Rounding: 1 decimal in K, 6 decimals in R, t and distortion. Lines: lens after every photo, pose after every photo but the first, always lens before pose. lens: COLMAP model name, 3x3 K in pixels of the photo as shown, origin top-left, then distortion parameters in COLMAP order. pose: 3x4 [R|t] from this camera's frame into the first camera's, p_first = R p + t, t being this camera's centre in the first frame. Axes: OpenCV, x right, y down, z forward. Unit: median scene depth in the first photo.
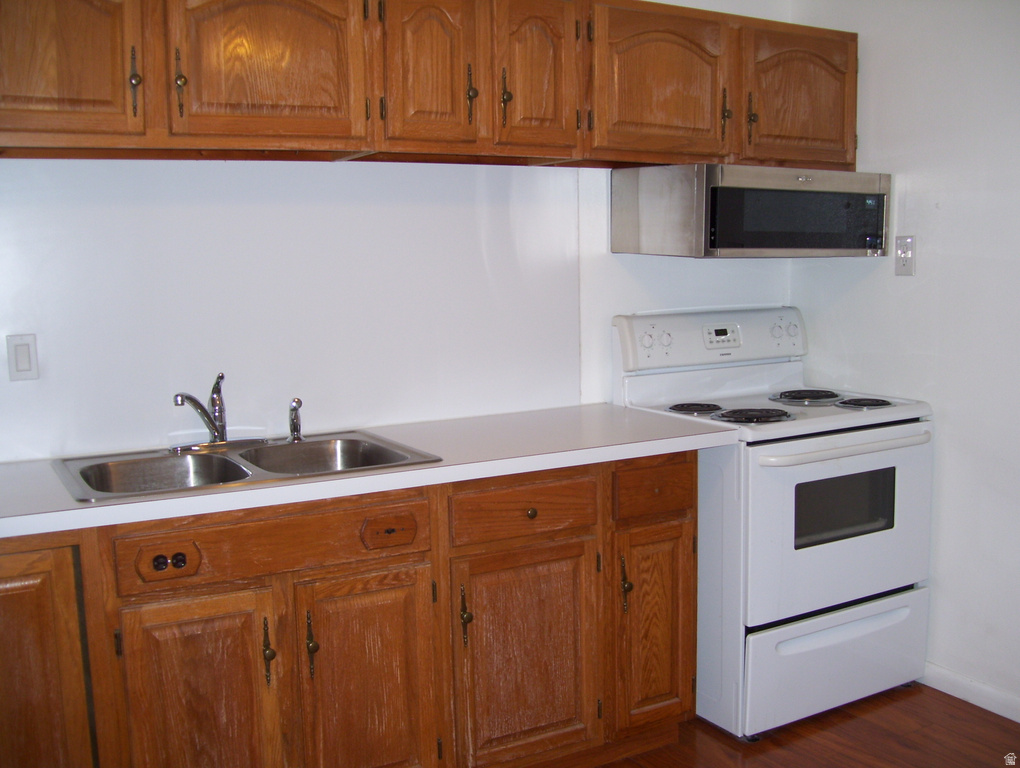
lens RADIAL K [[1094.0, 0, 549.7], [0, 1094.0, 387.6], [0, 0, 1]] dist [-0.180682, 0.130111]
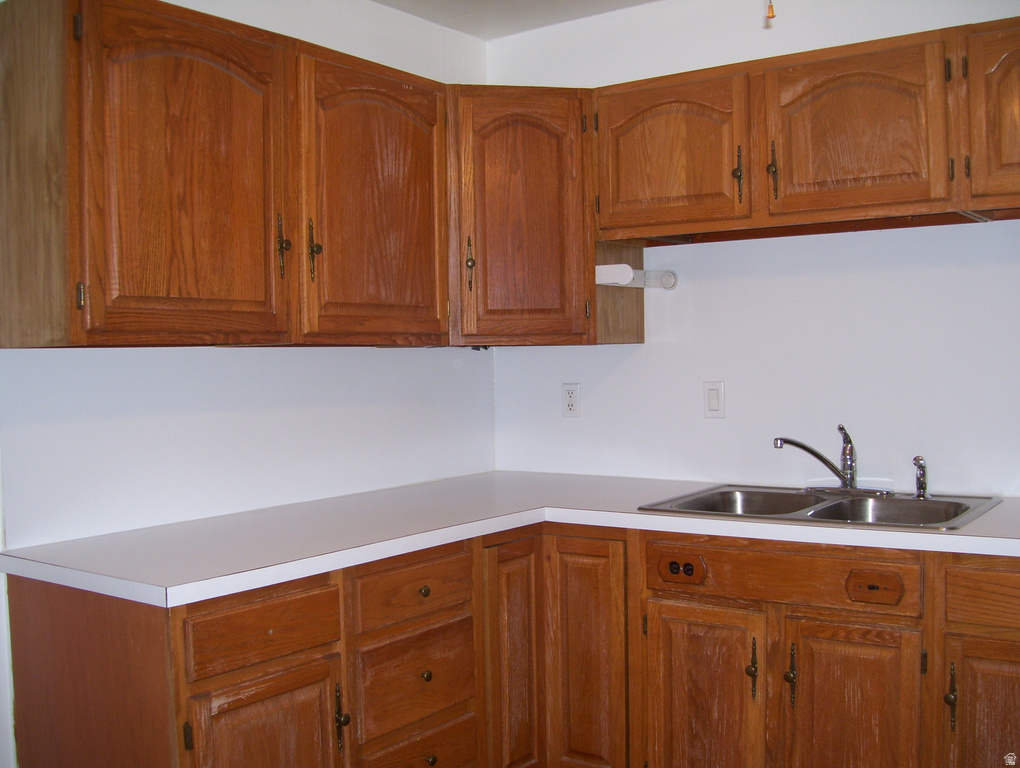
lens RADIAL K [[1094.0, 0, 549.7], [0, 1094.0, 387.6], [0, 0, 1]] dist [-0.180682, 0.130111]
pose [[0.422676, 0.035920, -0.905569, 0.617258], [-0.092879, 0.995670, -0.003857, -0.021145], [0.901509, 0.085739, 0.424182, 0.286492]]
